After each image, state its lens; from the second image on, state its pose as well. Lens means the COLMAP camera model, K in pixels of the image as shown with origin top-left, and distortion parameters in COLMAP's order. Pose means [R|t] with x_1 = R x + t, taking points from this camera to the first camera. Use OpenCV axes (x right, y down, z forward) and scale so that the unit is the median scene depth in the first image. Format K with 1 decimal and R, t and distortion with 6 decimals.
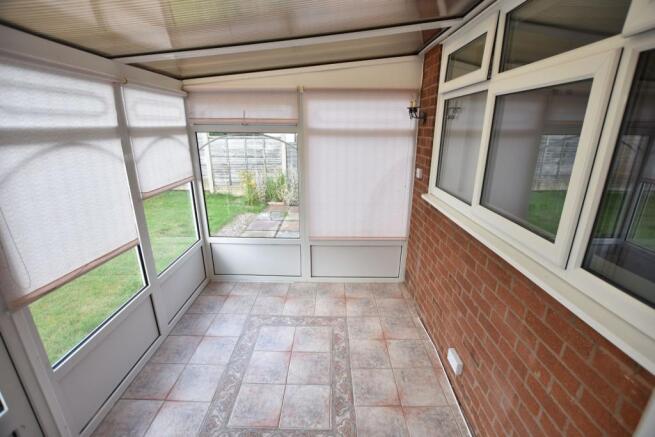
lens RADIAL K [[288.7, 0, 327.2], [0, 288.7, 219.3], [0, 0, 1]] dist [-0.024542, 0.000021]
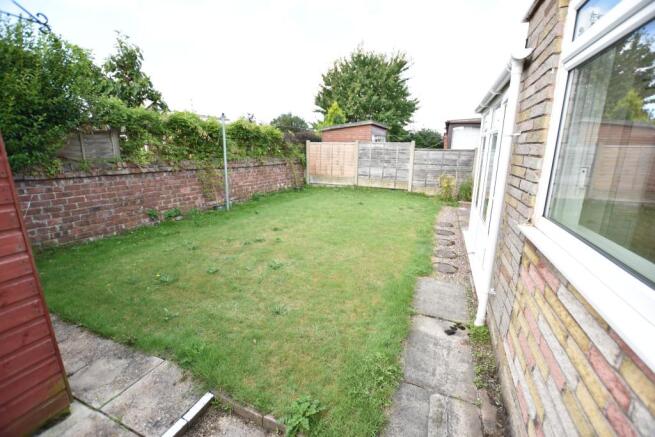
lens RADIAL K [[288.7, 0, 326.0], [0, 288.7, 218.2], [0, 0, 1]] dist [-0.024542, 0.000021]
pose [[0.932080, 0.093107, -0.350083, -0.286970], [-0.116045, 0.992221, -0.045075, 0.130280], [0.343162, 0.082639, 0.935634, -0.335681]]
